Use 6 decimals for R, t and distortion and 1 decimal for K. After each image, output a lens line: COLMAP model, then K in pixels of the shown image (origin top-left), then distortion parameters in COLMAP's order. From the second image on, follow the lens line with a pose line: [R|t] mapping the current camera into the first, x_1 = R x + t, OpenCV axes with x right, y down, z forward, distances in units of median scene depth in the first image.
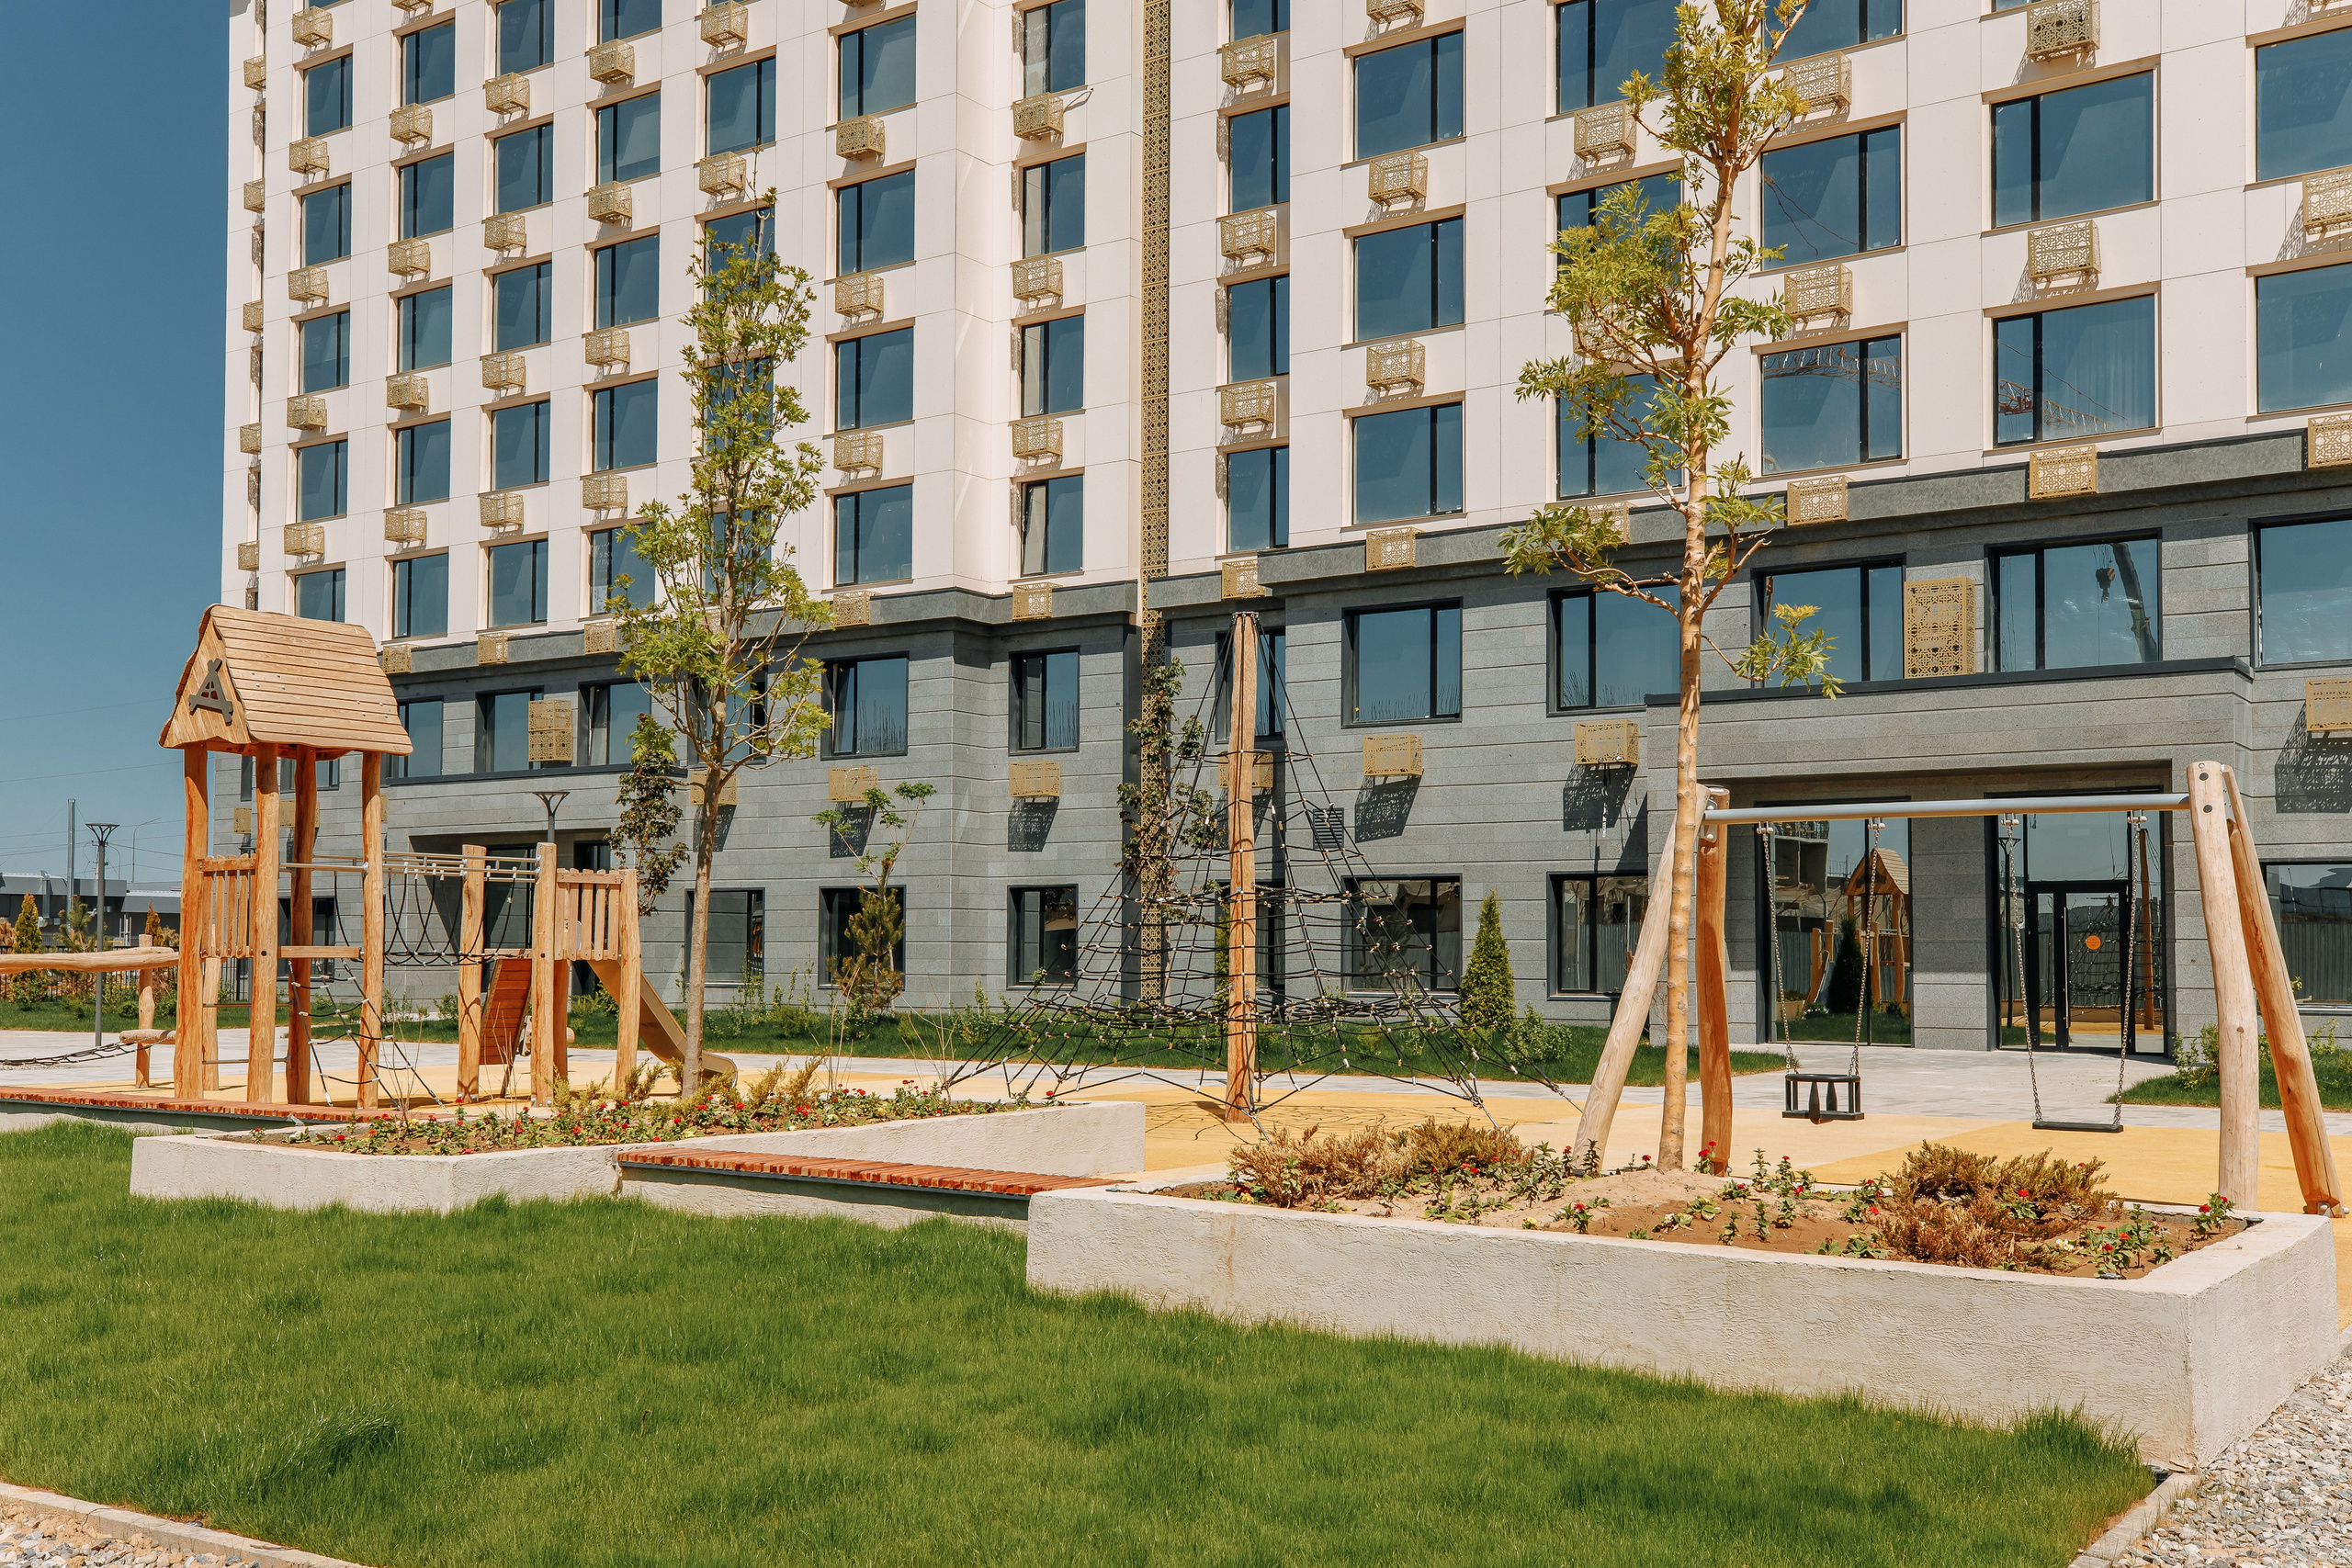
lens RADIAL K [[2334.9, 0, 1174.7], [0, 2334.9, 891.9], [0, 0, 1]] dist [0.031962, 0.026805]
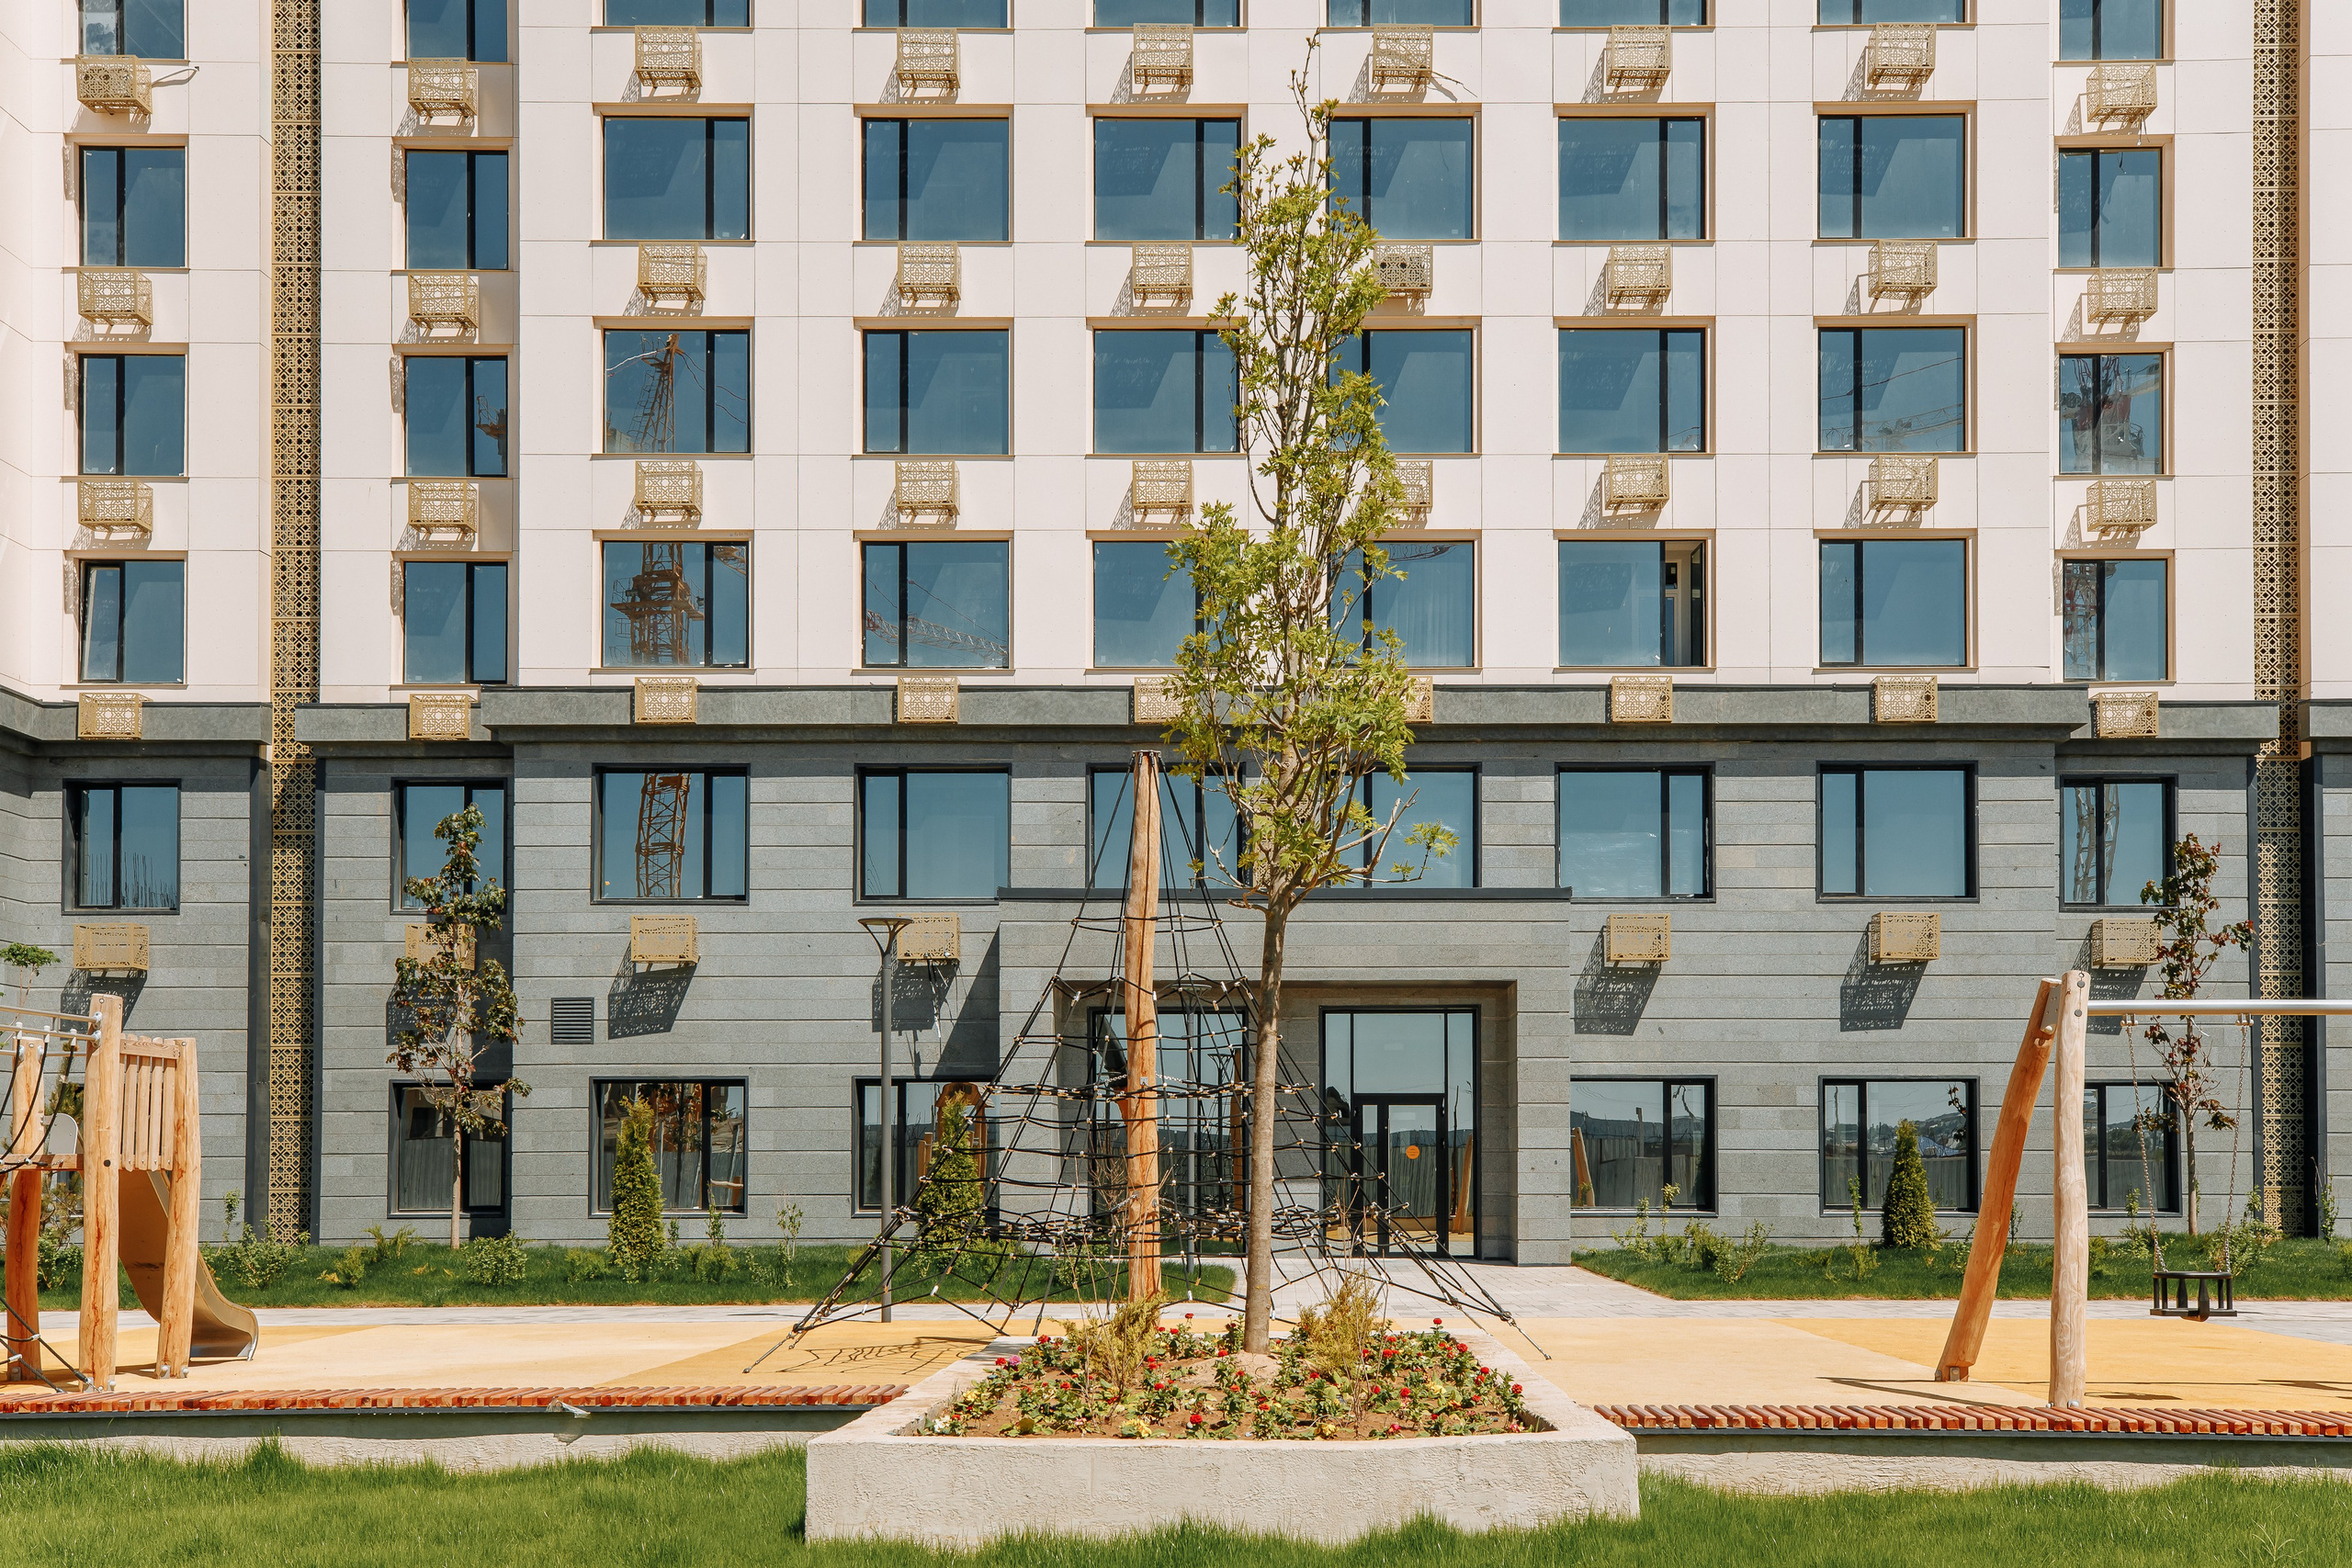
lens RADIAL K [[2332.5, 0, 1173.4], [0, 2332.5, 1156.1], [0, 0, 1]] dist [0.001240, 0.042896]
pose [[0.810630, -0.003481, 0.585549, -0.257555], [-0.009378, 0.999777, 0.018927, 0.003847], [-0.585484, -0.020834, 0.810416, 0.183750]]
